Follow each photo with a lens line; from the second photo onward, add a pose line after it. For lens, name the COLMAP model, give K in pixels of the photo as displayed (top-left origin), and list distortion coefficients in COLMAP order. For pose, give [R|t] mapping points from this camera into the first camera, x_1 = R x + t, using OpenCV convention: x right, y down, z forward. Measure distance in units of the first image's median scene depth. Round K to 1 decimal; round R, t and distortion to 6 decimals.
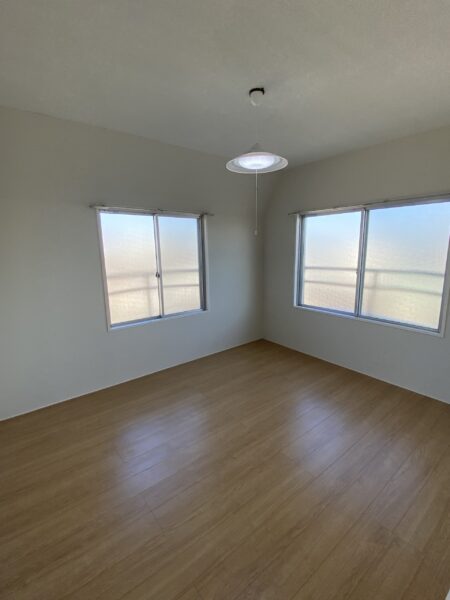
lens RADIAL K [[284.9, 0, 224.6], [0, 284.9, 293.8], [0, 0, 1]] dist [-0.000370, -0.000305]
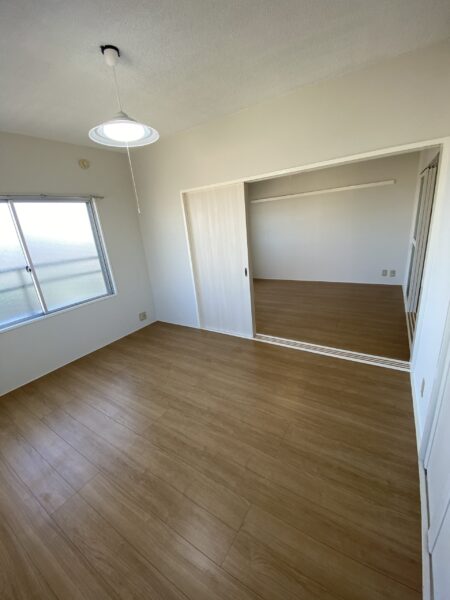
lens RADIAL K [[244.3, 0, 224.2], [0, 244.3, 299.0], [0, 0, 1]] dist [0.032965, -0.024531]
pose [[-0.341065, -0.234516, 0.910317, -0.597972], [0.248859, 0.911306, 0.328009, -0.113537], [-0.906501, 0.338413, -0.252453, 0.779047]]
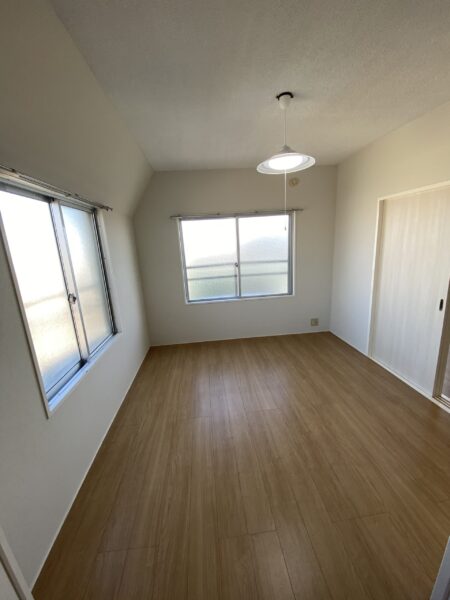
lens RADIAL K [[244.3, 0, 224.2], [0, 244.3, 299.0], [0, 0, 1]] dist [0.032965, -0.024531]
pose [[0.530710, -0.203043, 0.822873, -0.623111], [0.183868, 0.975341, 0.122079, -0.085270], [-0.827369, 0.086511, 0.554956, 0.513910]]
